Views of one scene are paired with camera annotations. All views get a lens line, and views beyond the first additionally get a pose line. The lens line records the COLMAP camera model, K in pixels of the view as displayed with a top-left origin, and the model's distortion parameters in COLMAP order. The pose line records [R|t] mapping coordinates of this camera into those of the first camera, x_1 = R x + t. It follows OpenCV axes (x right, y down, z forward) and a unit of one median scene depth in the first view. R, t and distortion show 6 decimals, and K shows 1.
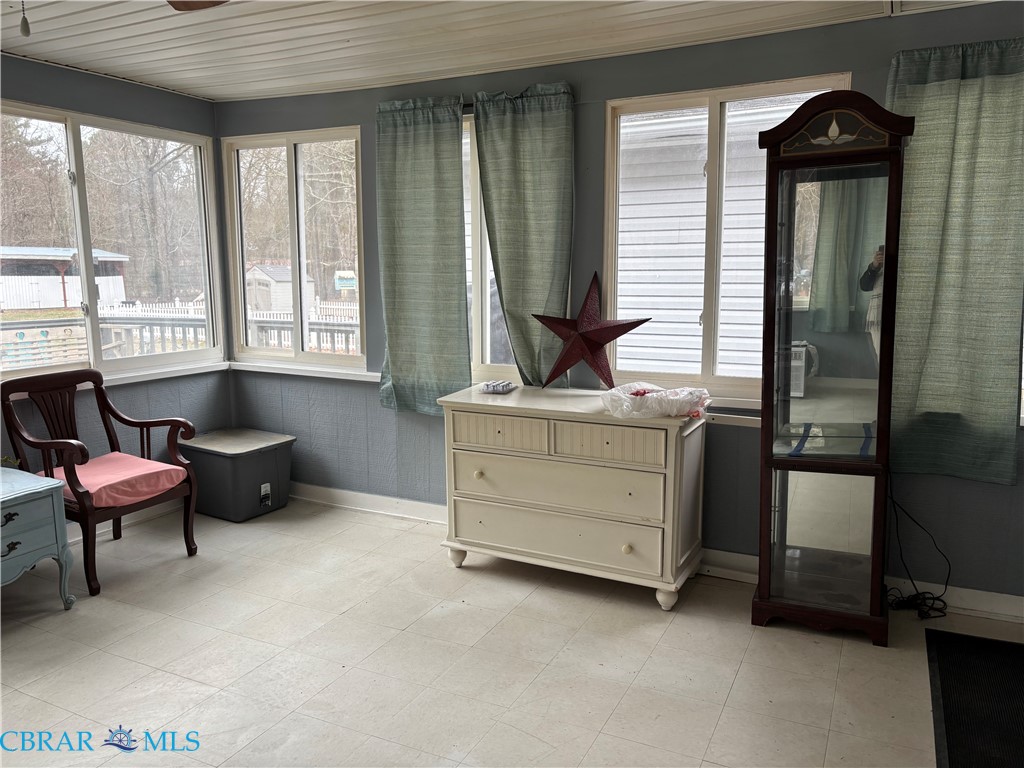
lens RADIAL K [[777.9, 0, 520.8], [0, 777.9, 379.9], [0, 0, 1]] dist [0.048241, -0.051536]
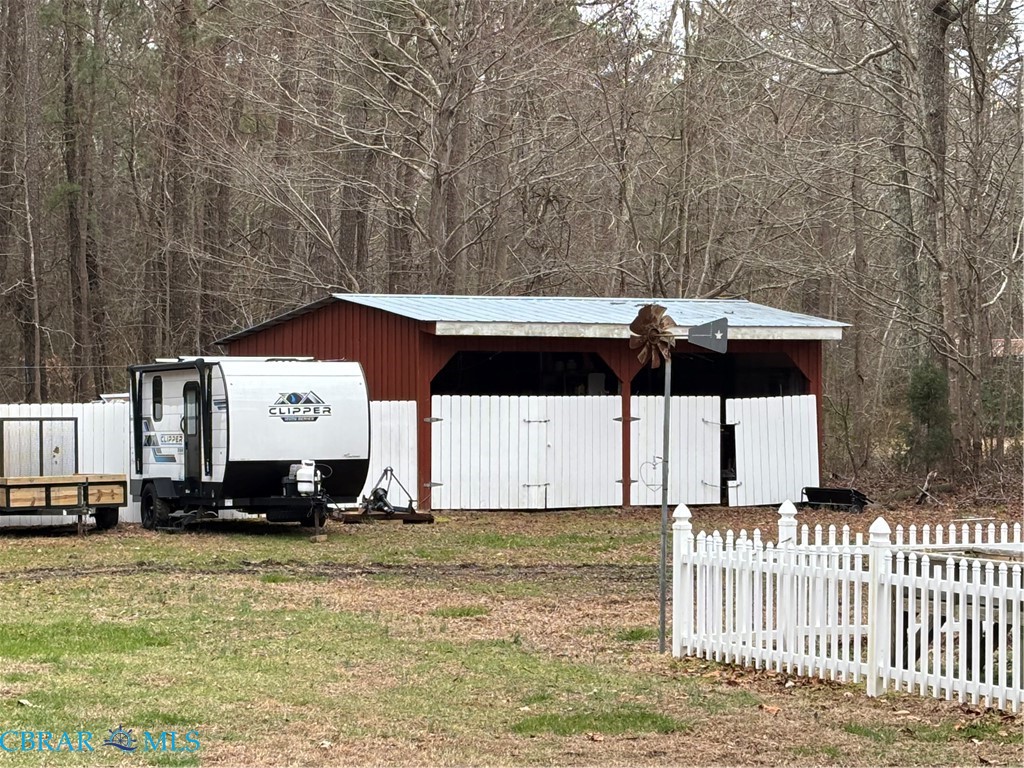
lens RADIAL K [[2726.4, 0, 511.5], [0, 2726.4, 375.0], [0, 0, 1]] dist [0.189835, 0.000000]
pose [[0.834018, 0.000020, -0.551738, -0.080074], [-0.075649, 0.990560, -0.114317, -0.025265], [0.546527, 0.137080, 0.826146, 0.173331]]
